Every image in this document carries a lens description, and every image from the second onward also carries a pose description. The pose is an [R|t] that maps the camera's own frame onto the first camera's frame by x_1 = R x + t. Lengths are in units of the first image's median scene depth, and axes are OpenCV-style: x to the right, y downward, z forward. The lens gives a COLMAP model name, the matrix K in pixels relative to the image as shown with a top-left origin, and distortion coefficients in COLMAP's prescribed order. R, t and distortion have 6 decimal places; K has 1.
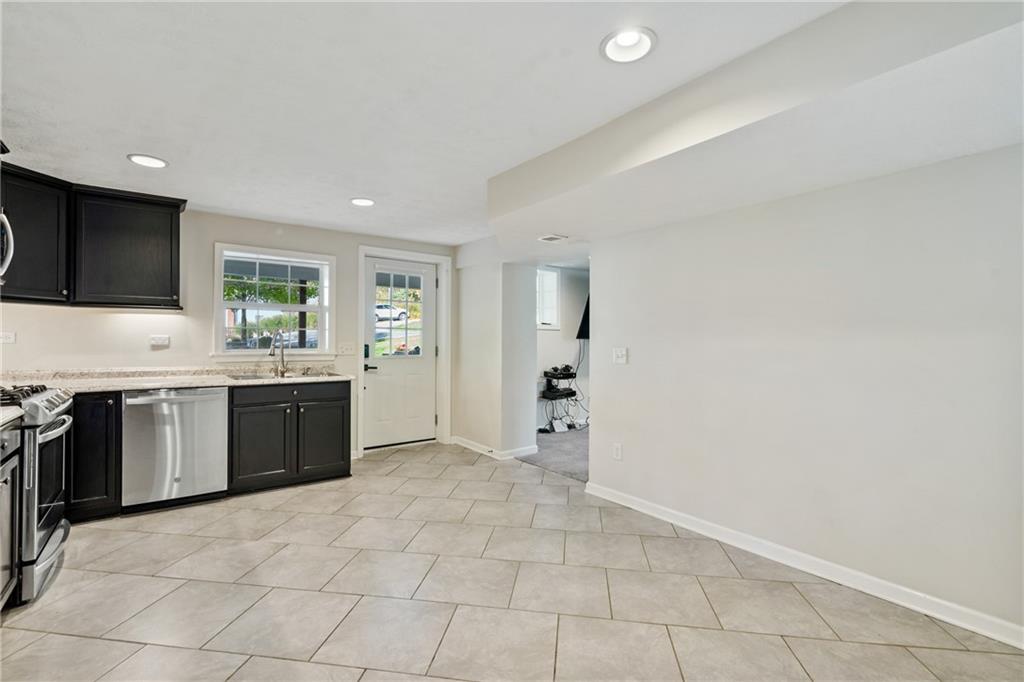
lens RADIAL K [[464.5, 0, 513.4], [0, 464.5, 339.3], [0, 0, 1]] dist [-0.004164, 0.001982]
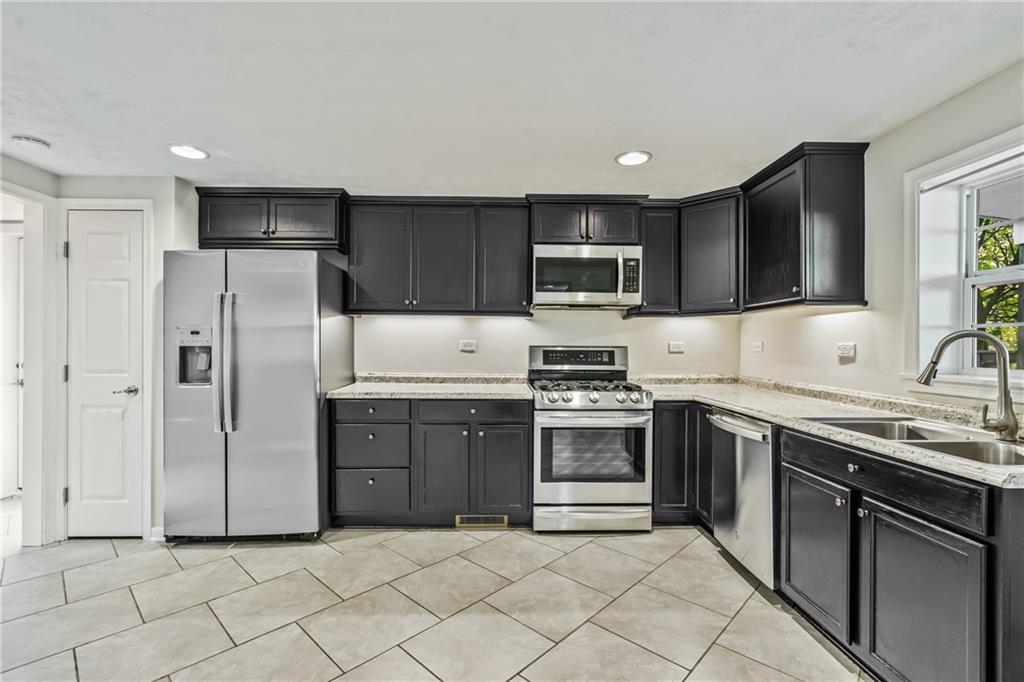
lens RADIAL K [[464.5, 0, 508.3], [0, 464.5, 345.7], [0, 0, 1]] dist [-0.004164, 0.001982]
pose [[-0.587540, -0.005780, -0.809175, 0.087827], [-0.005056, 0.999981, -0.003472, 0.000803], [0.809179, 0.002051, -0.587558, 0.988776]]
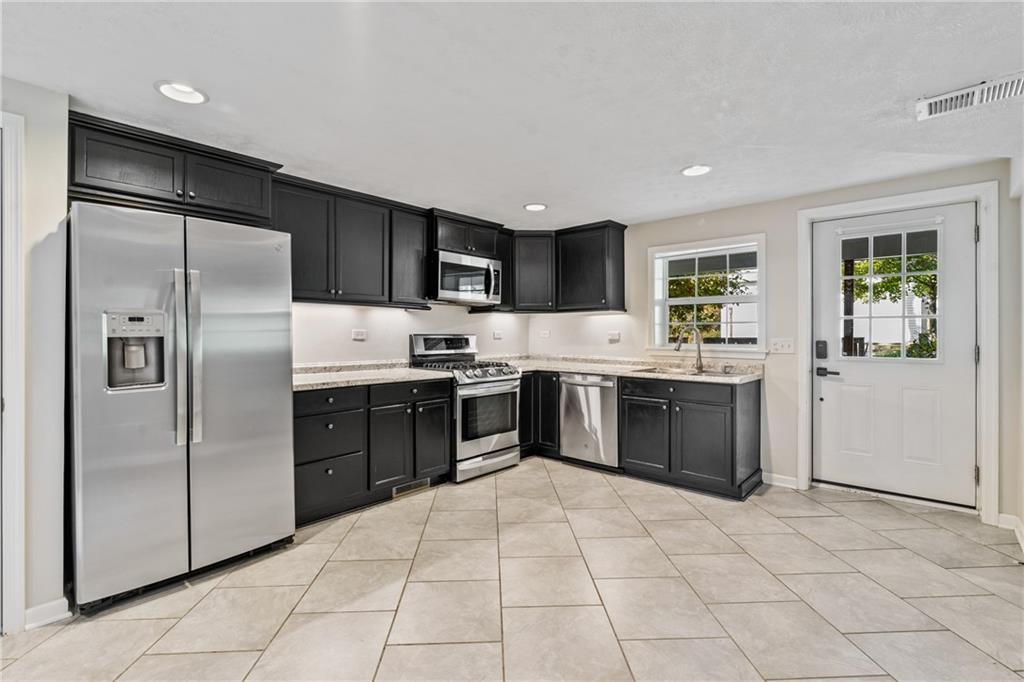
lens RADIAL K [[464.5, 0, 512.5], [0, 464.5, 335.7], [0, 0, 1]] dist [-0.004164, 0.001982]
pose [[0.185206, -0.001581, -0.982699, 0.414215], [0.004175, 0.999991, -0.000821, 0.002492], [0.982691, -0.003951, 0.185210, 0.494191]]
